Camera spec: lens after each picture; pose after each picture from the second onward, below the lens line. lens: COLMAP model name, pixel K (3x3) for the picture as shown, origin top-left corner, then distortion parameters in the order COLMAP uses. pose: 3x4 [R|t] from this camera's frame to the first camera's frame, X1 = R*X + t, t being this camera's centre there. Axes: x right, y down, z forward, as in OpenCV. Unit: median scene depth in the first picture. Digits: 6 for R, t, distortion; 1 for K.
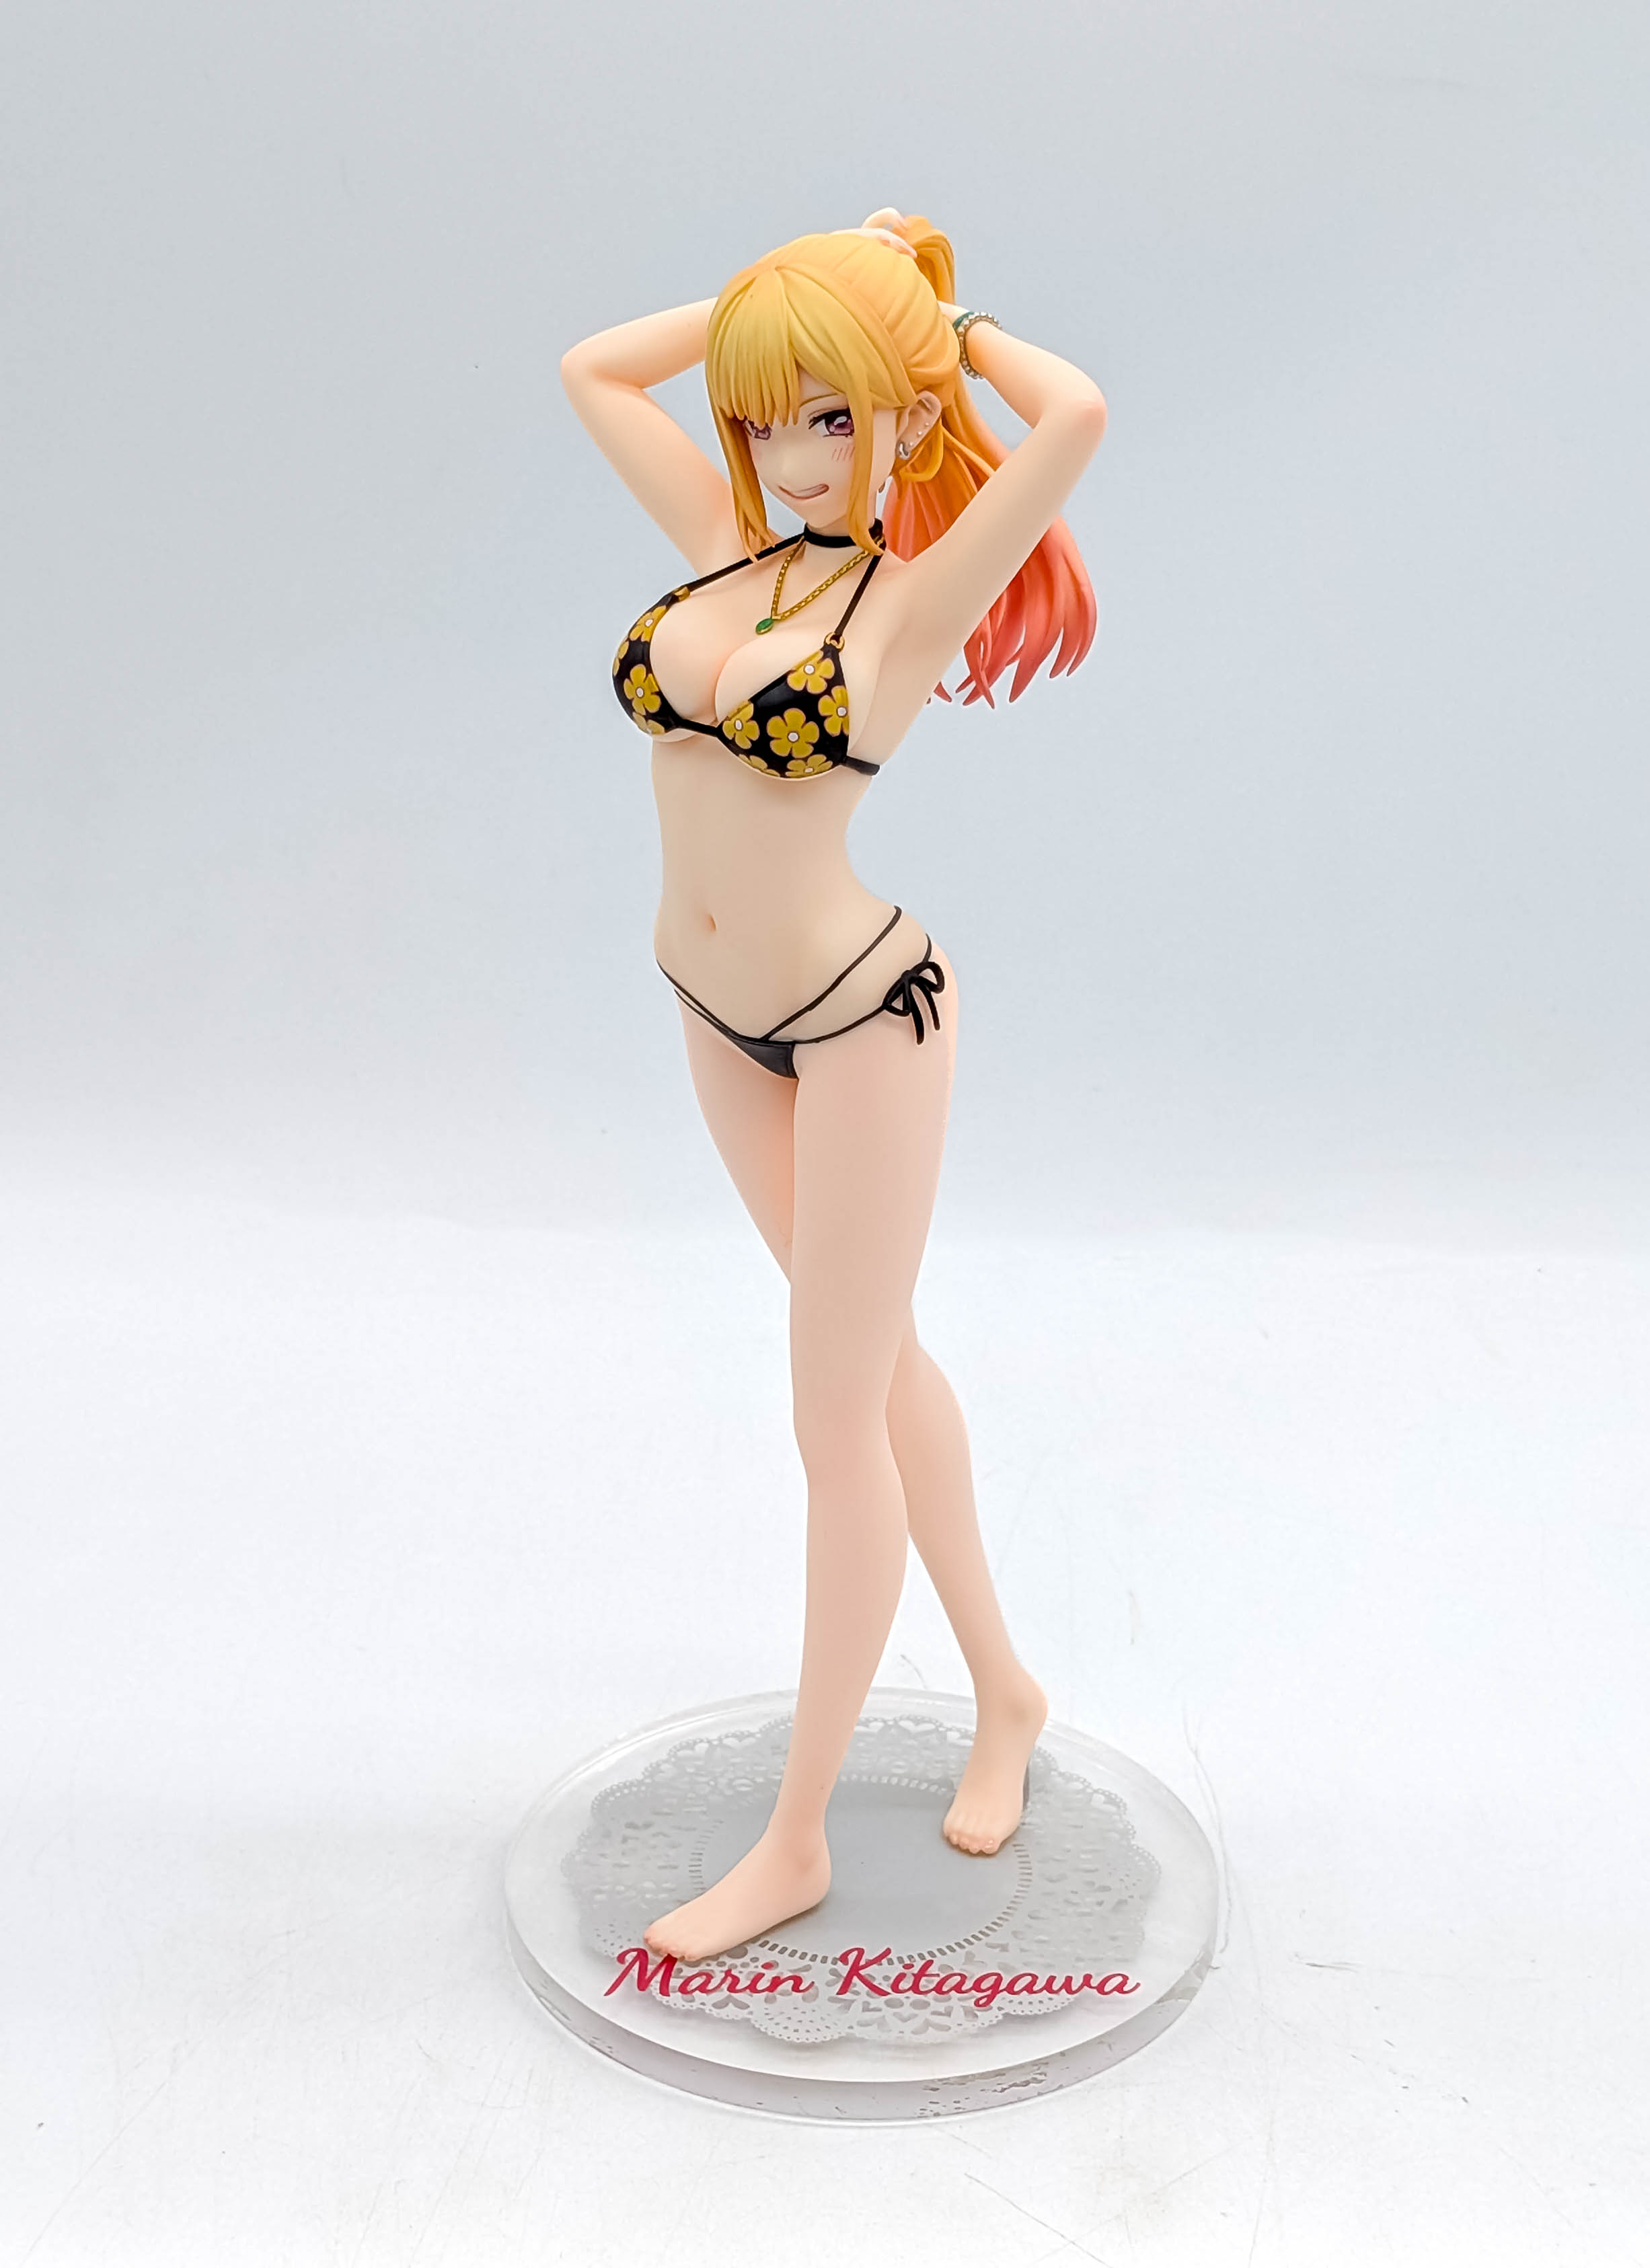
lens RADIAL K [[3868.3, 0, 791.8], [0, 3868.3, 1147.8], [0, 0, 1]] dist [0.068054, 0.000000]
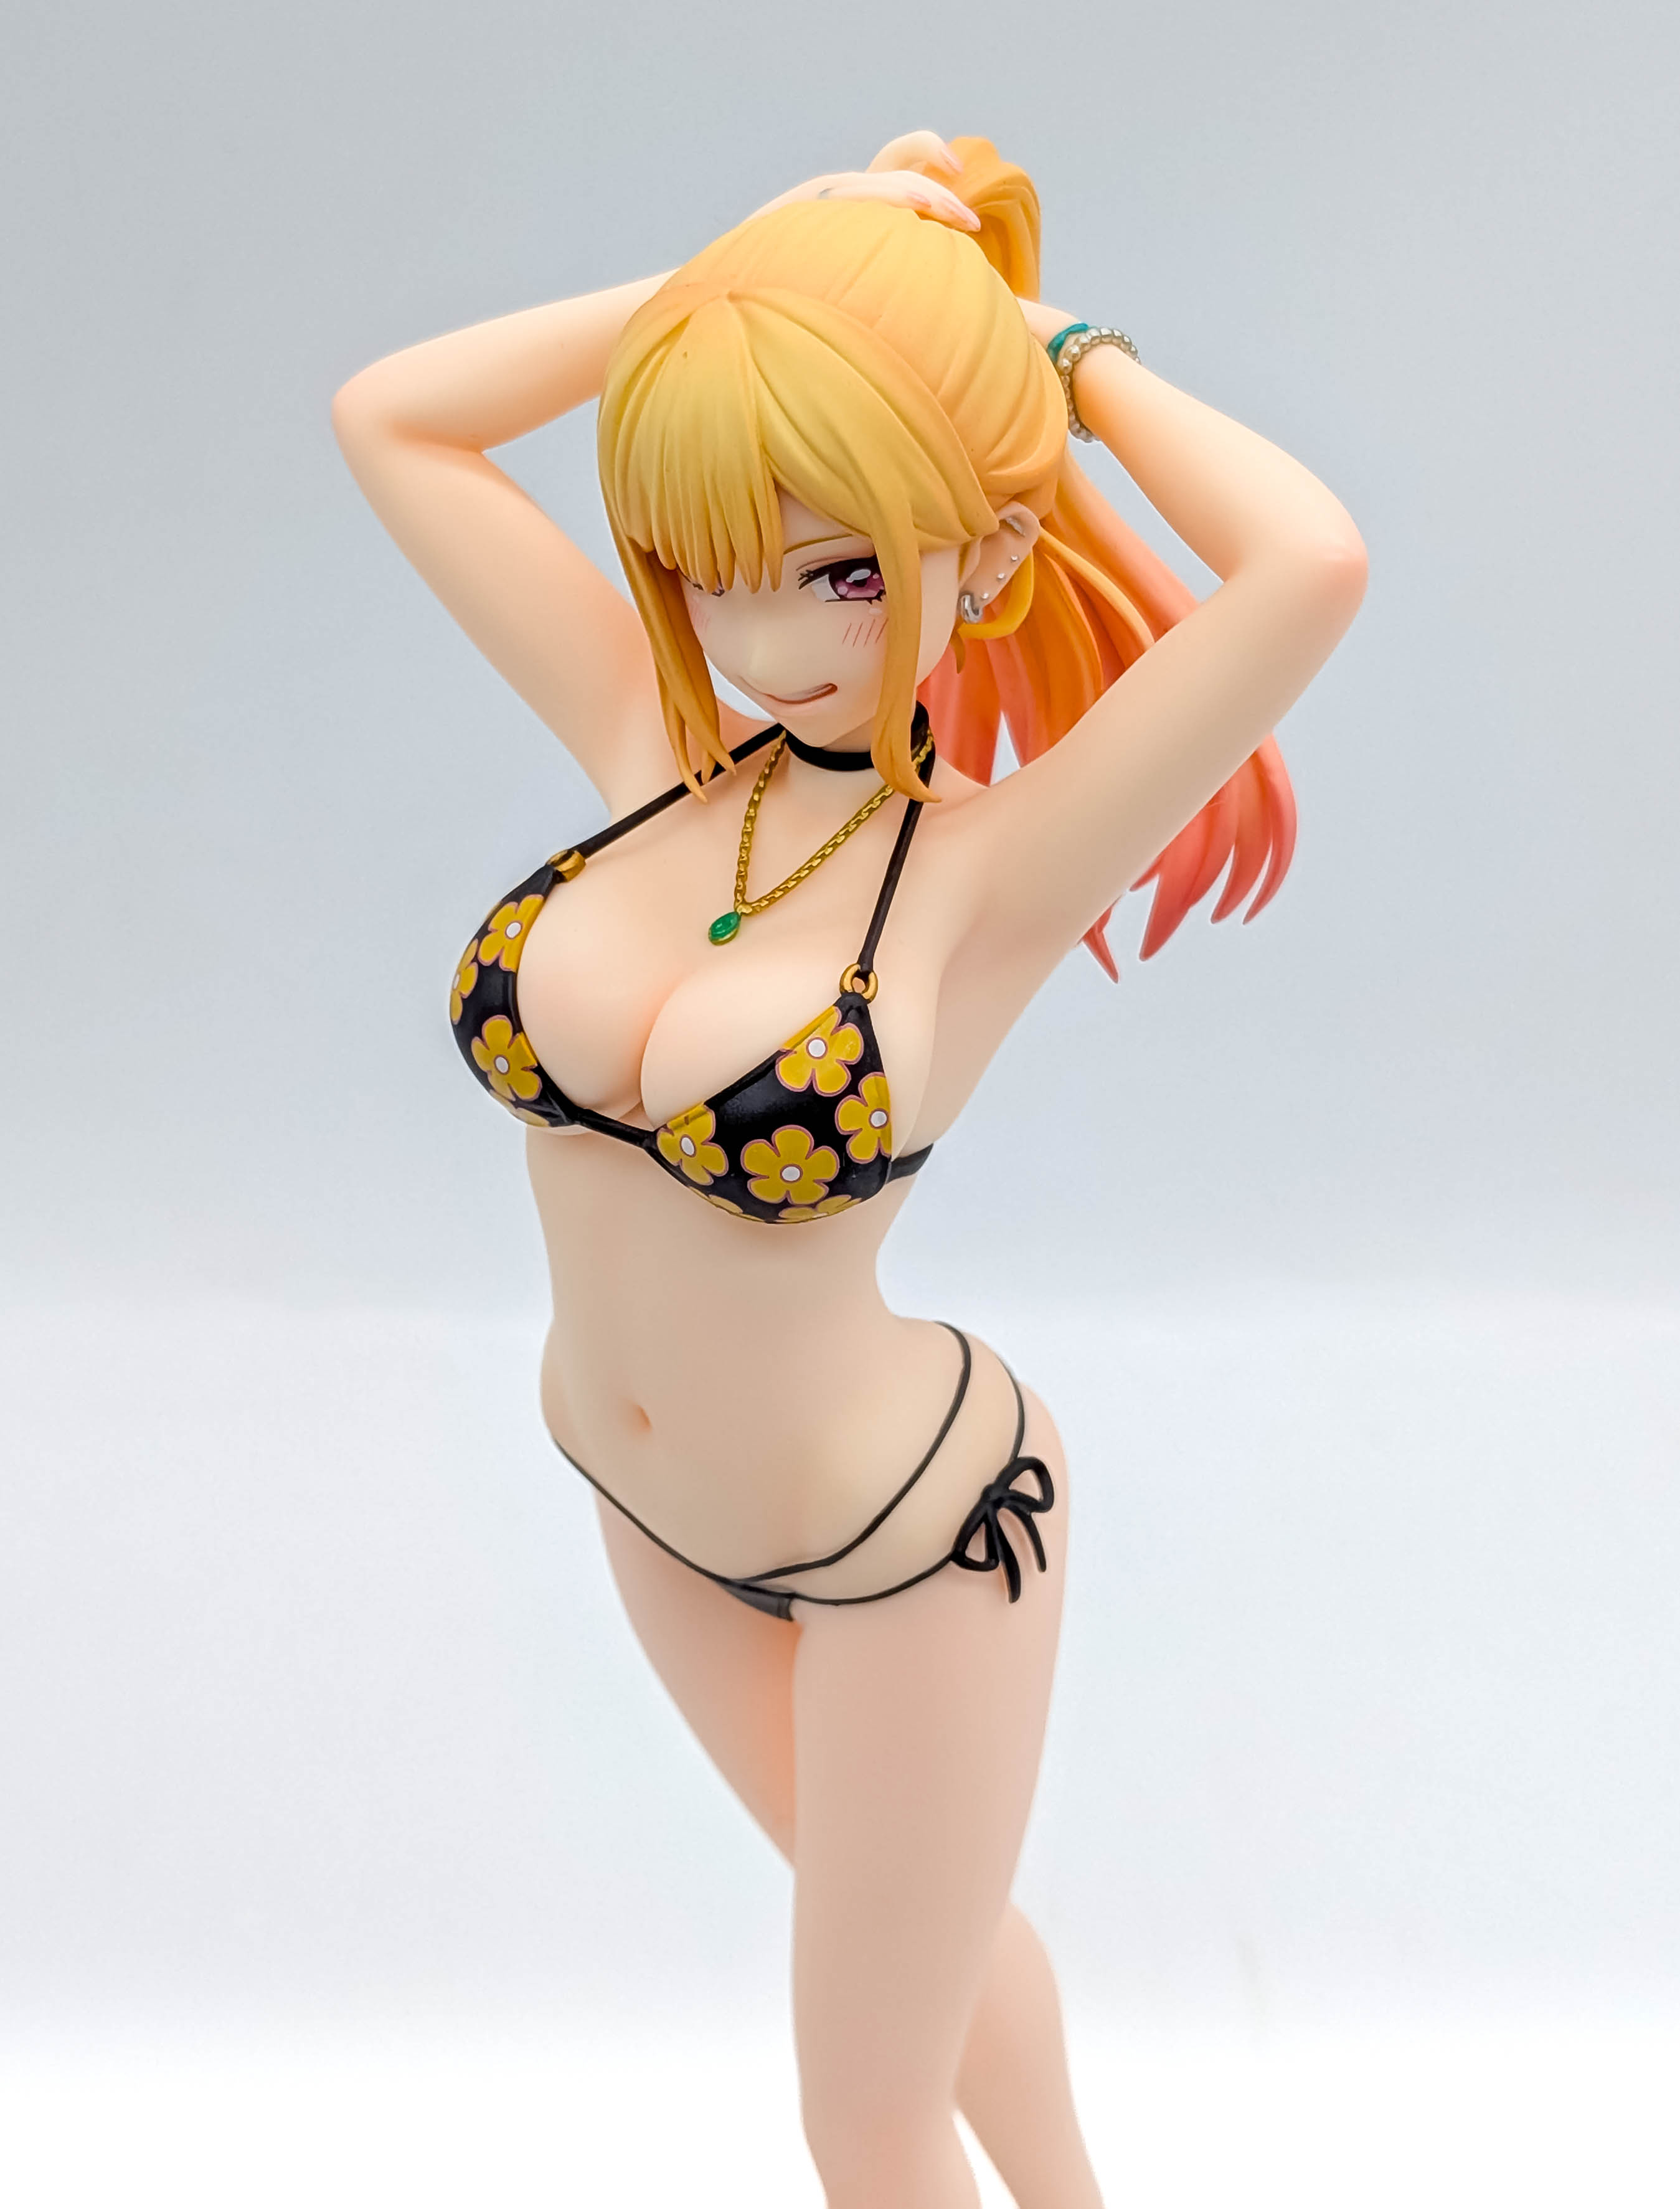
lens RADIAL K [[3709.1, 0, 793.6], [0, 3709.1, 992.3], [0, 0, 1]] dist [0.092009, 0.000000]
pose [[0.998623, -0.037080, 0.037122, -0.017205], [0.032297, 0.991996, 0.122069, -0.191007], [-0.041351, -0.120702, 0.991827, 0.481871]]
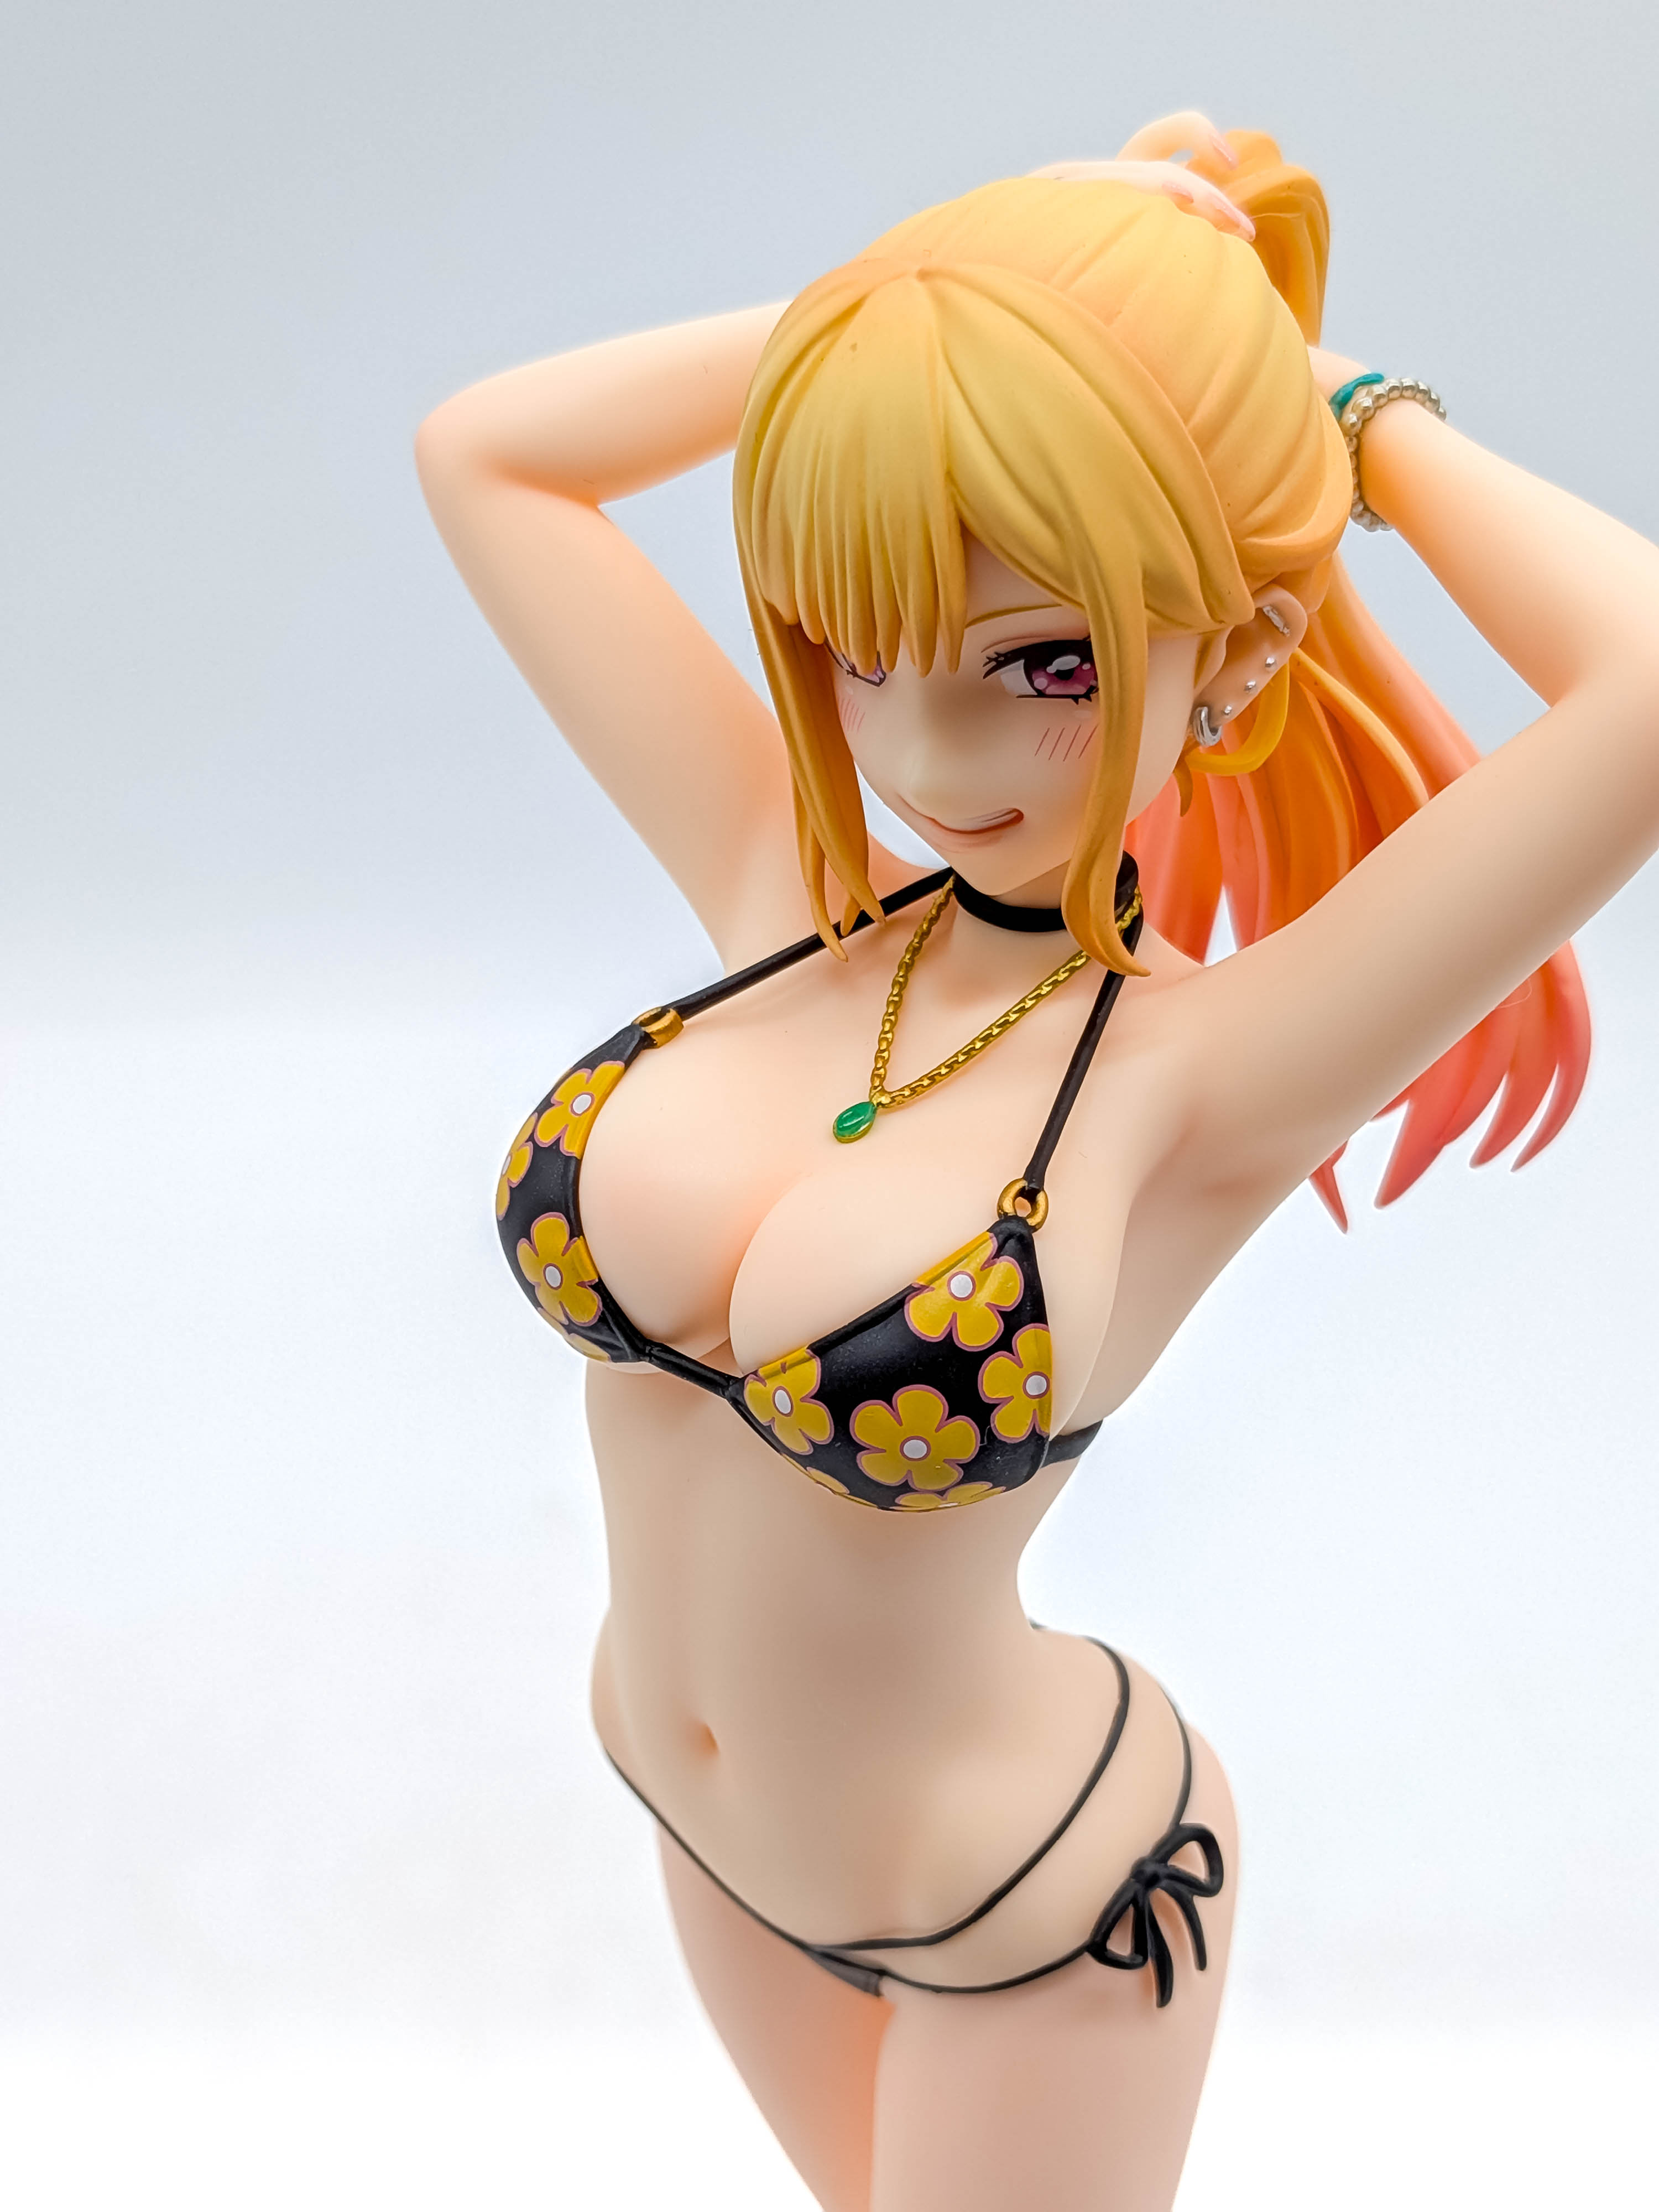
lens RADIAL K [[3282.0, 0, 796.5], [0, 3282.0, 1155.2], [0, 0, 1]] dist [0.086973, 0.000000]
pose [[0.999211, 0.037569, -0.012894, -0.008611], [-0.036098, 0.994355, 0.099770, -0.167974], [0.016570, -0.099226, 0.994927, 0.648021]]
